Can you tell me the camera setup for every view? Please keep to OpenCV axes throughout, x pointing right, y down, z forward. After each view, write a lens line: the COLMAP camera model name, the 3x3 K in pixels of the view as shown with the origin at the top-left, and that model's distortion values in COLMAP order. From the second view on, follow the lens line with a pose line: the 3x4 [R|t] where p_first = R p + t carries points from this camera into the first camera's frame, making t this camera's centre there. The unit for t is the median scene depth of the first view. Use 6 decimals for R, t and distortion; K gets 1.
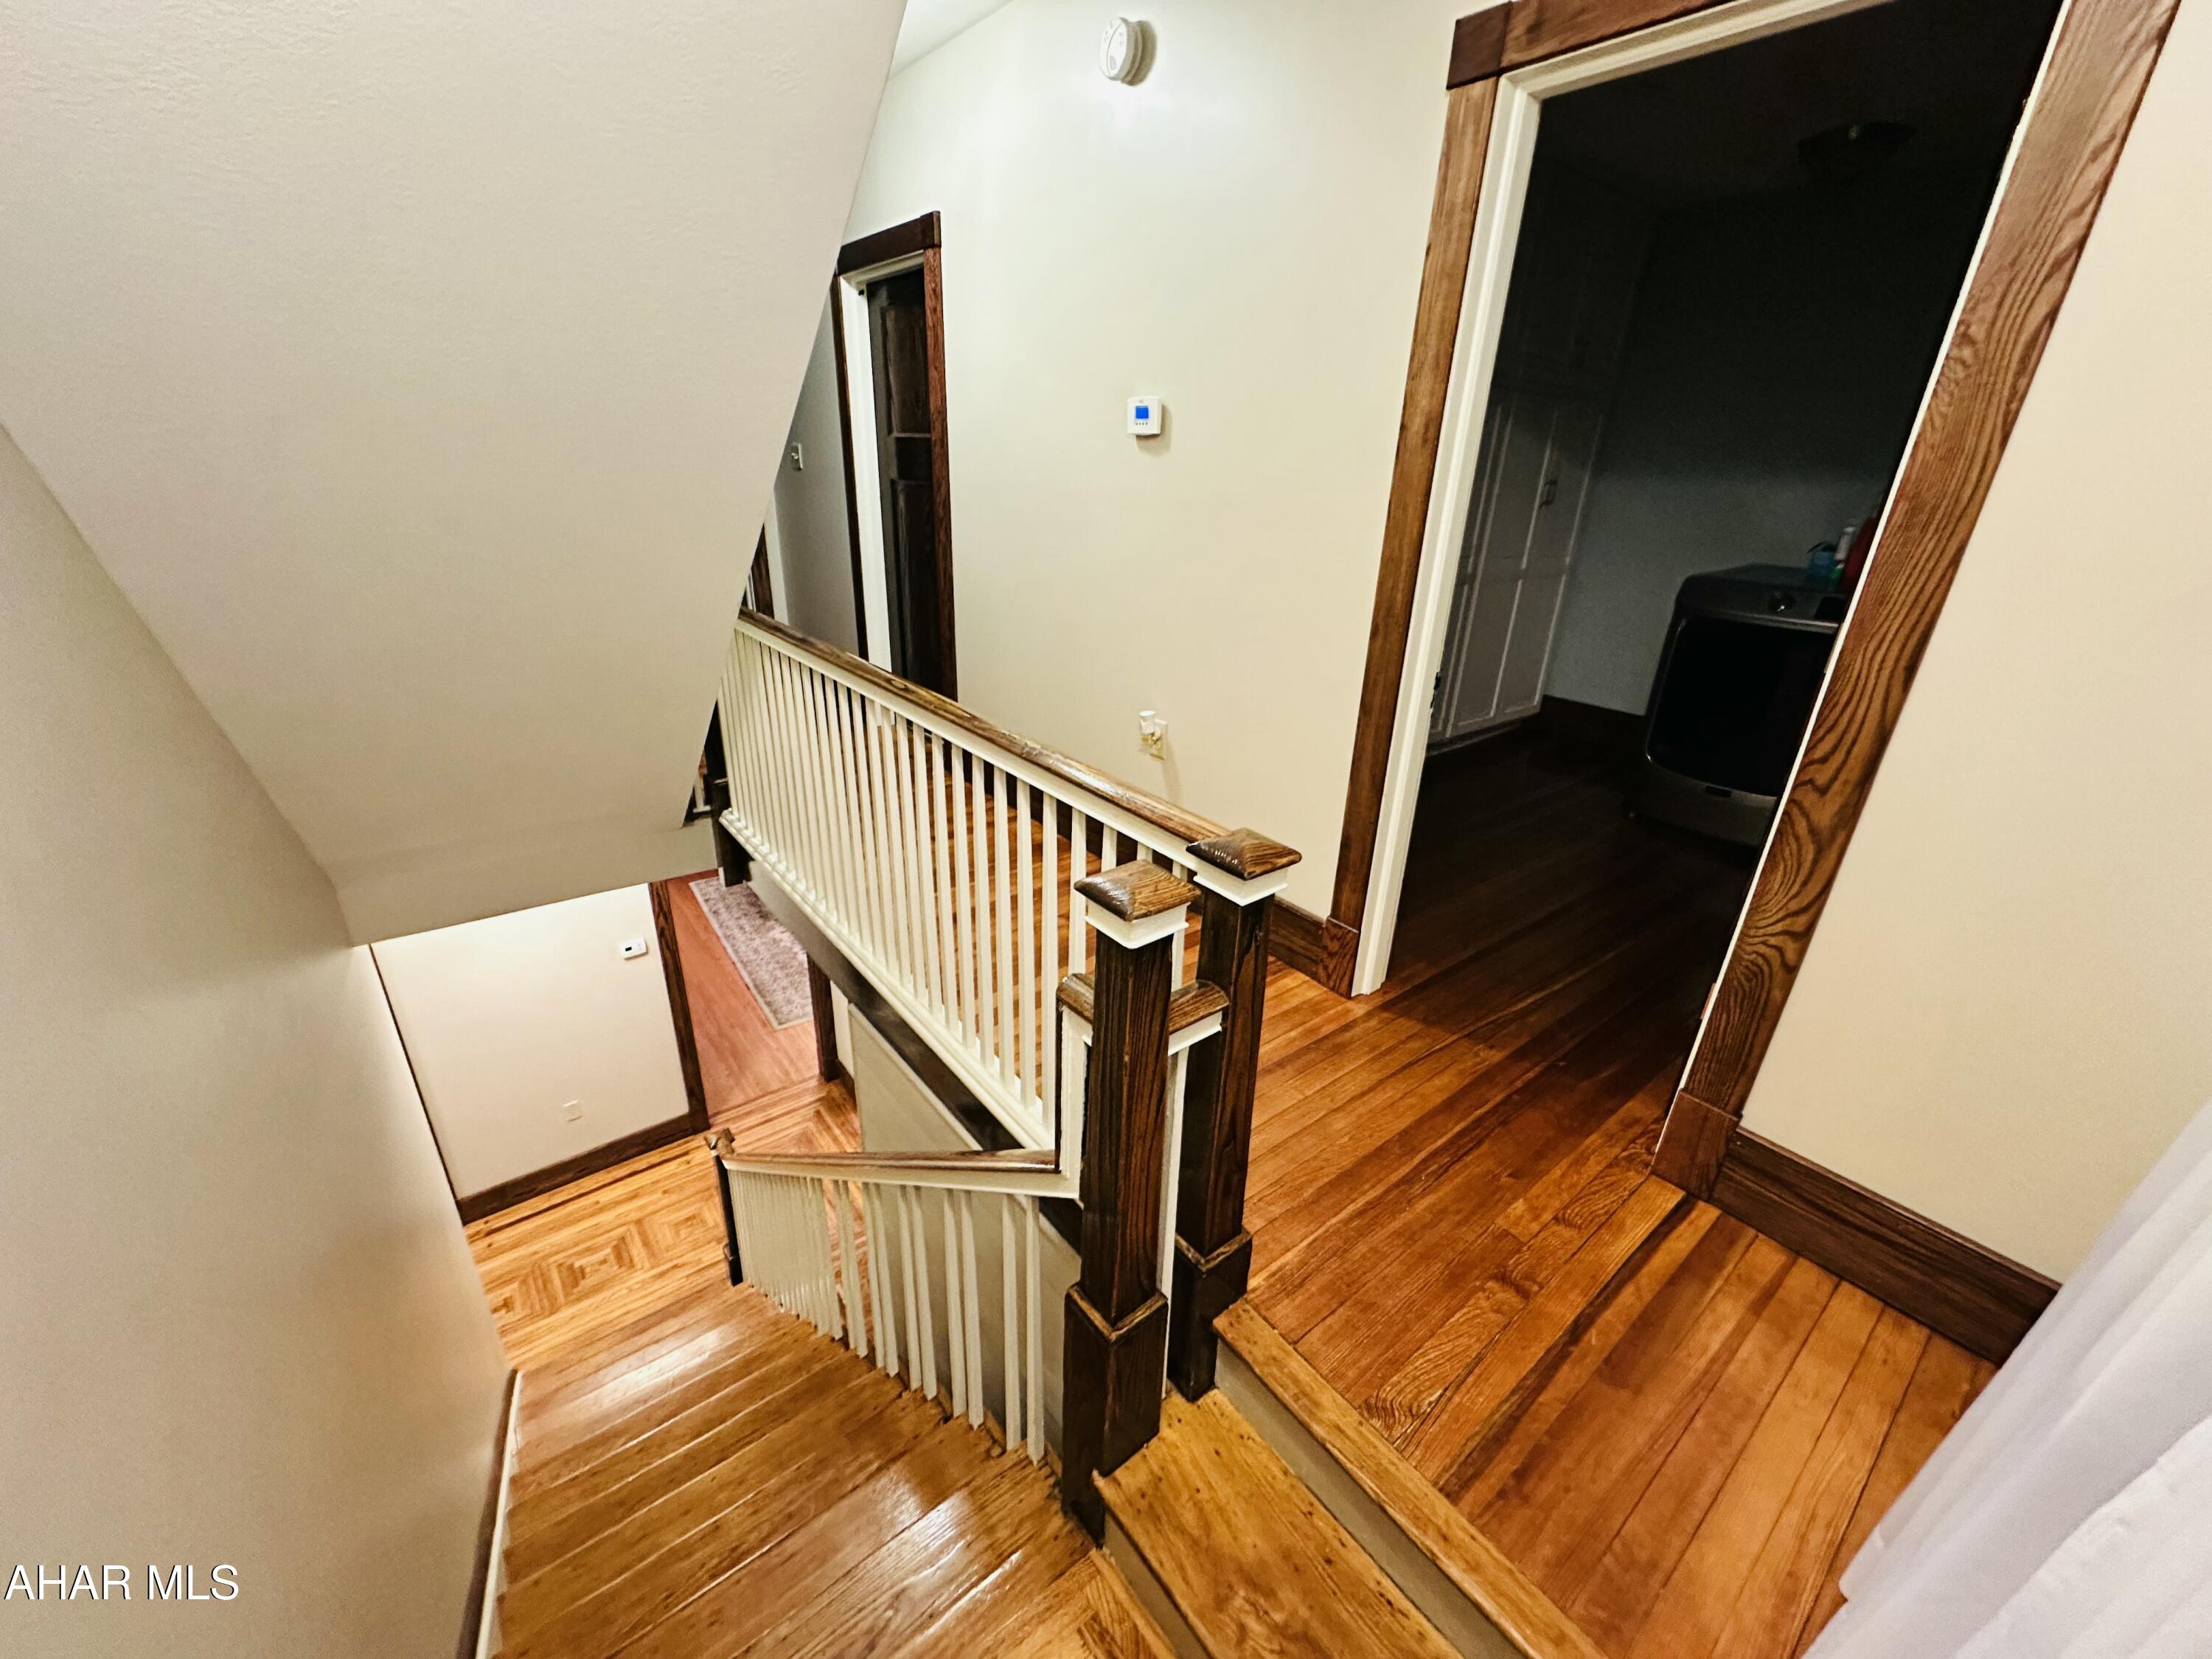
lens RADIAL K [[879.1, 0, 1106.0], [0, 879.1, 829.5], [0, 0, 1]] dist [0.000037, 0.000303]
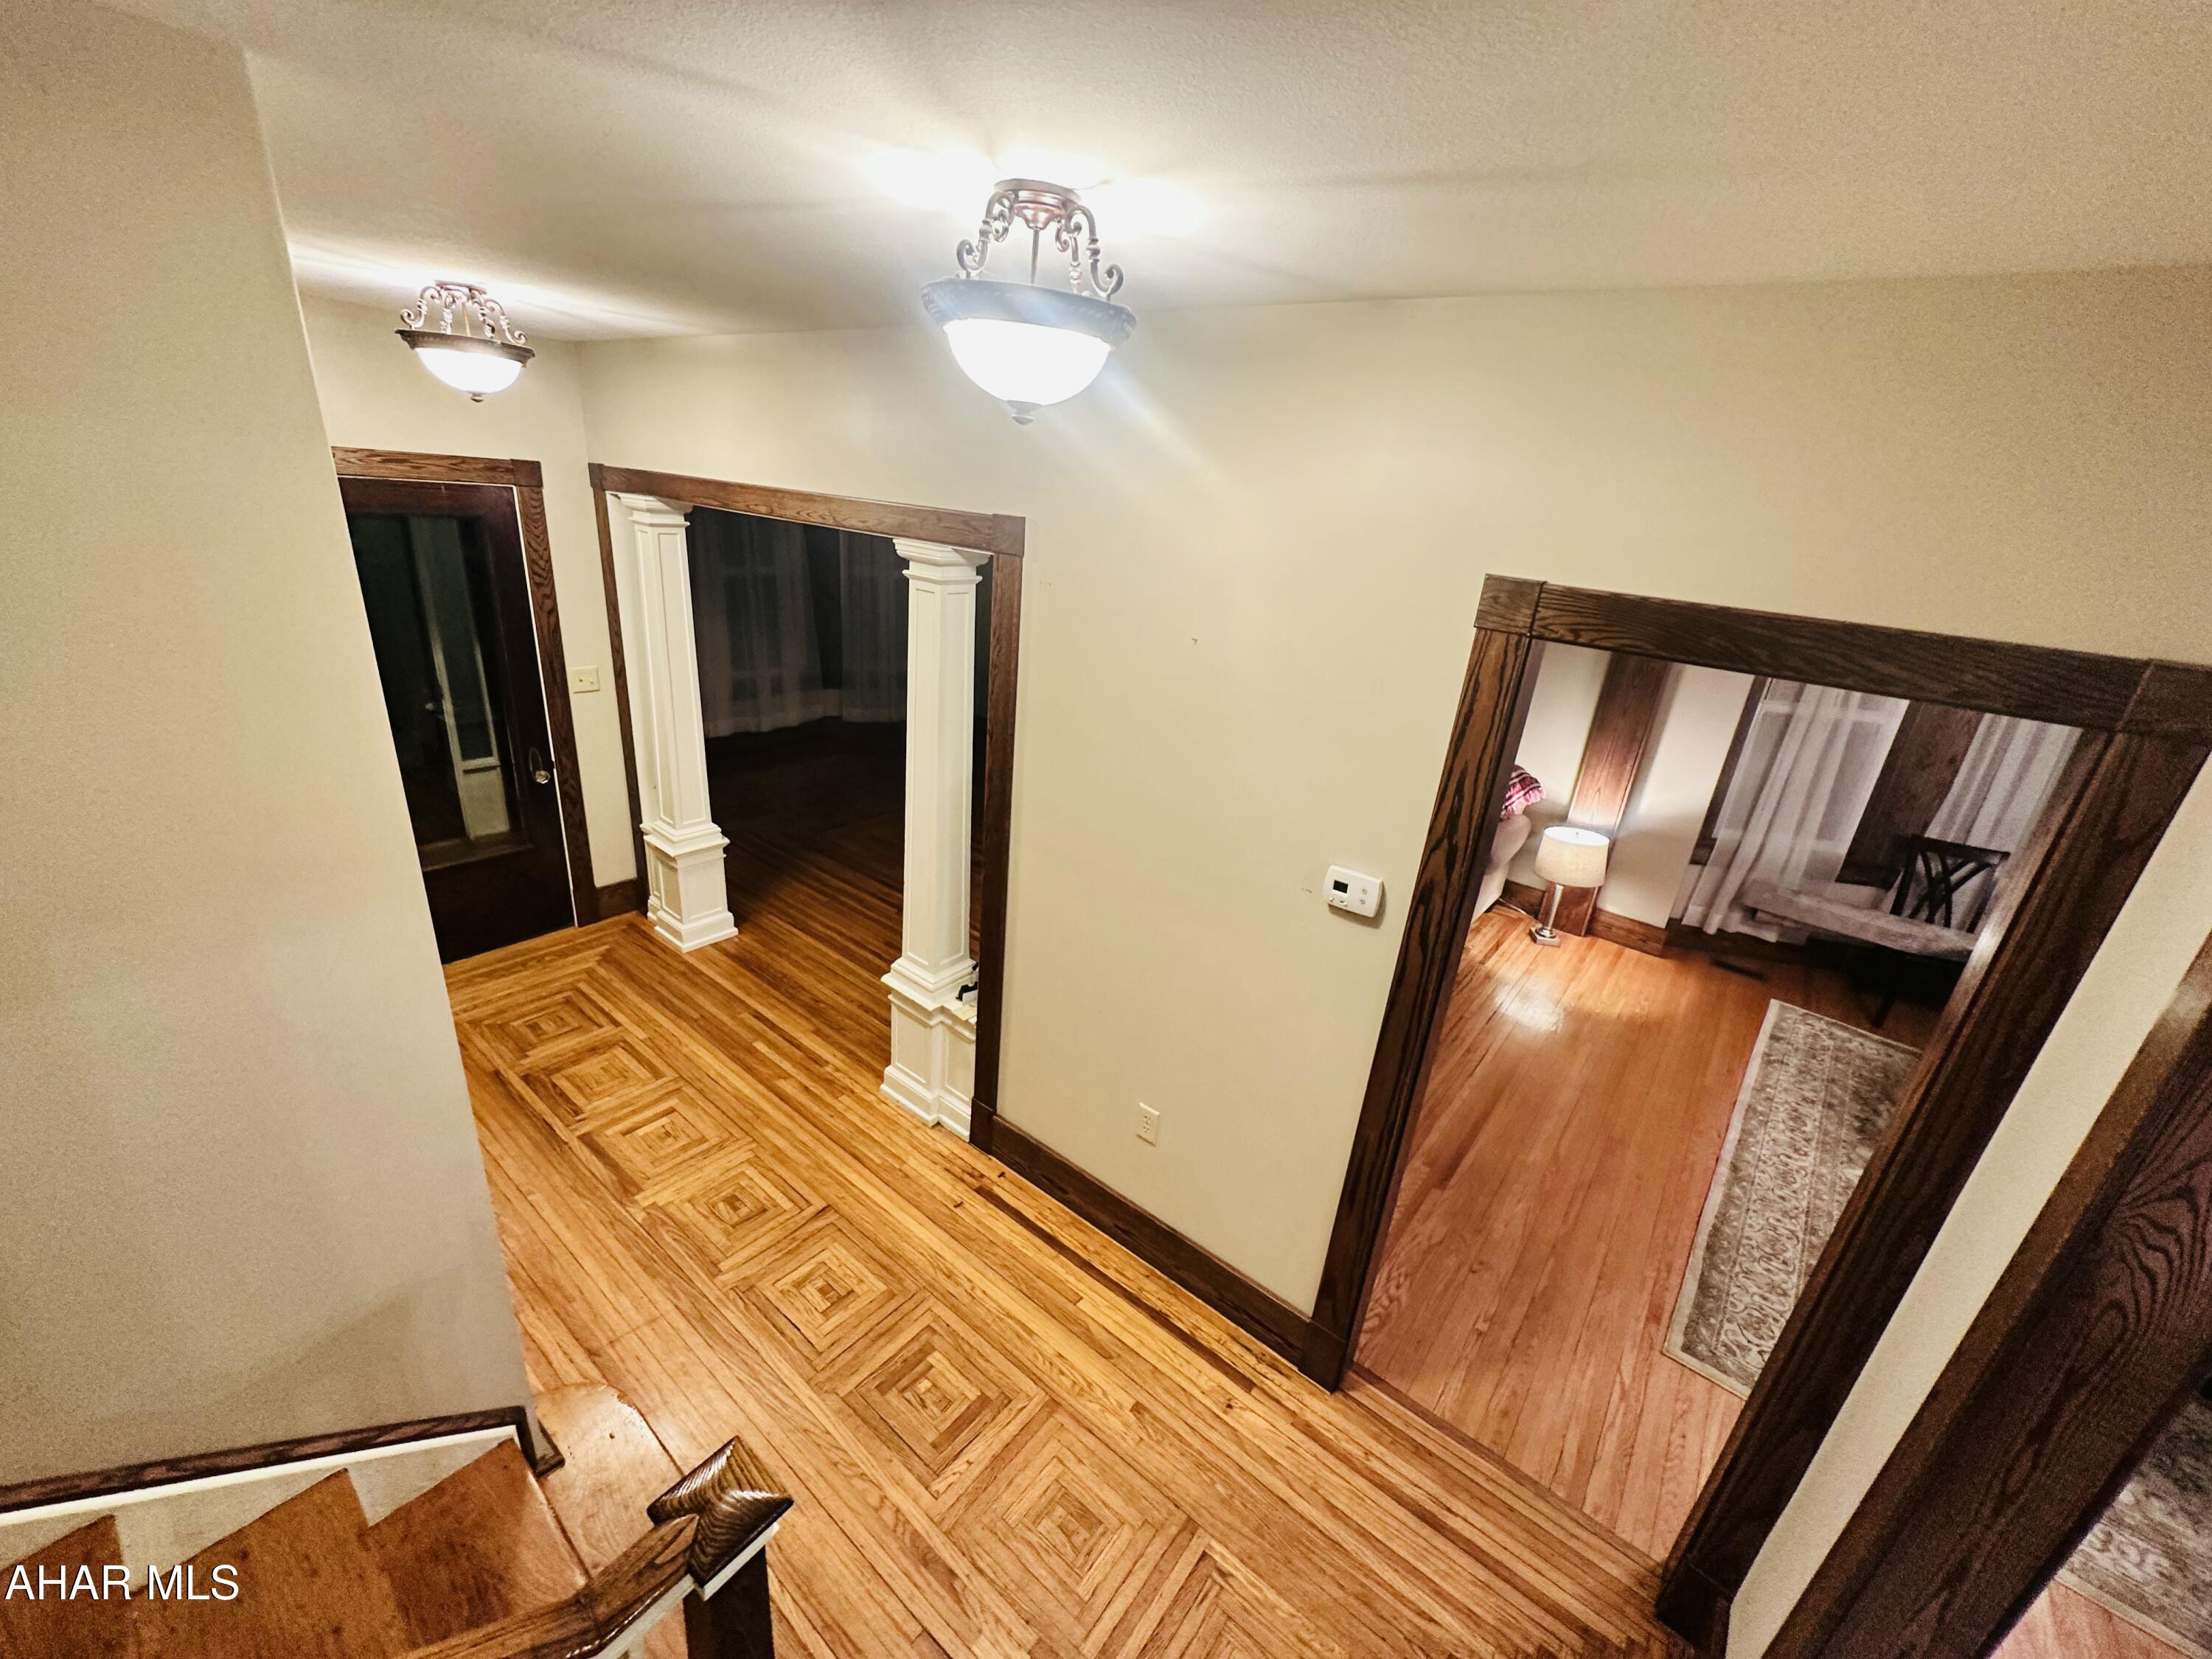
lens RADIAL K [[879.1, 0, 1106.0], [0, 879.1, 829.5], [0, 0, 1]] dist [0.000037, 0.000303]
pose [[0.235248, 0.335037, -0.912365, -0.183093], [-0.451220, 0.869066, 0.202792, 0.070974], [0.860848, 0.363971, 0.355621, 0.661855]]
